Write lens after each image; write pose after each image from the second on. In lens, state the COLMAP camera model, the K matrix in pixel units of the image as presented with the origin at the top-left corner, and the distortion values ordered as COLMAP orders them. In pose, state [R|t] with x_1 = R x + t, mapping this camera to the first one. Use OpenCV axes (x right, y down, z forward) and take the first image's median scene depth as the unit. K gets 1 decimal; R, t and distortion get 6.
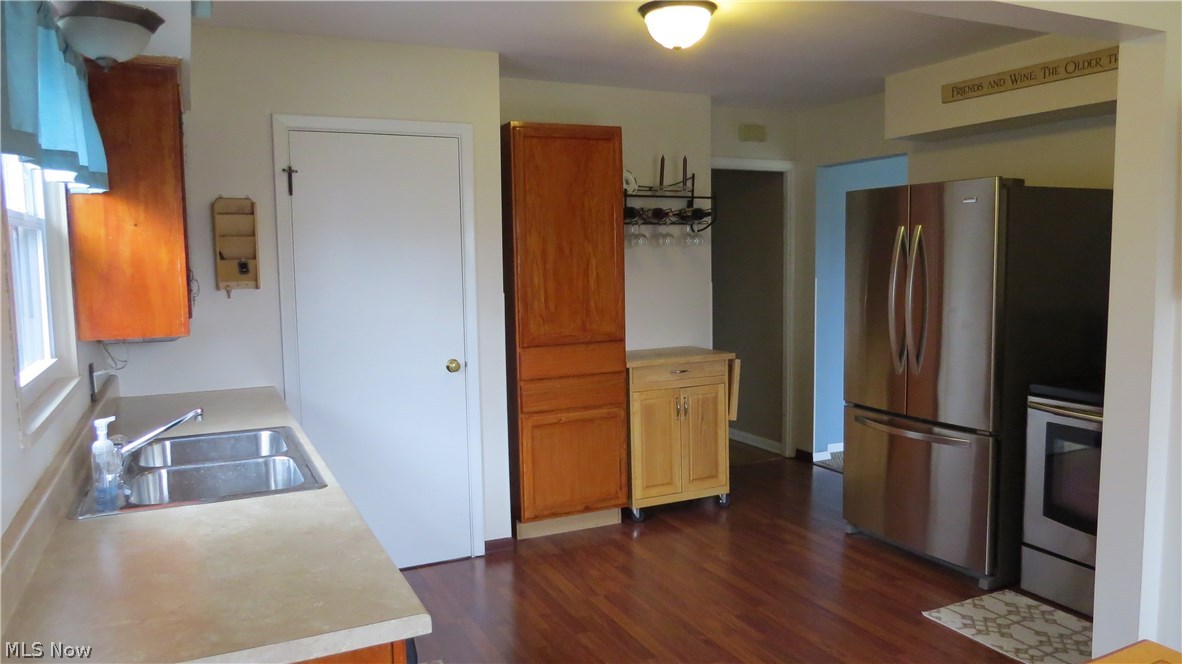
lens RADIAL K [[832.1, 0, 591.0], [0, 832.1, 332.0], [0, 0, 1]] dist [-0.026202, 0.003430]
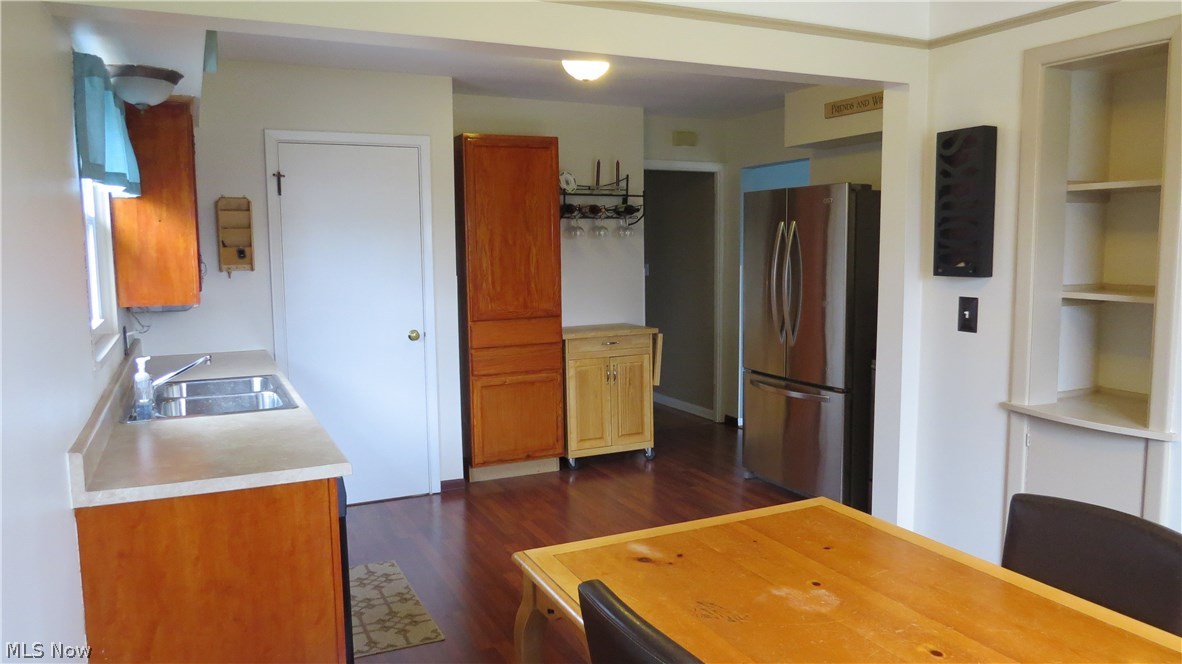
lens RADIAL K [[832.1, 0, 591.0], [0, 832.1, 332.0], [0, 0, 1]] dist [-0.026202, 0.003430]
pose [[0.999990, 0.004487, -0.000025, 0.090034], [-0.004487, 0.999905, 0.013054, 0.018035], [0.000084, -0.013054, 0.999915, -0.207634]]
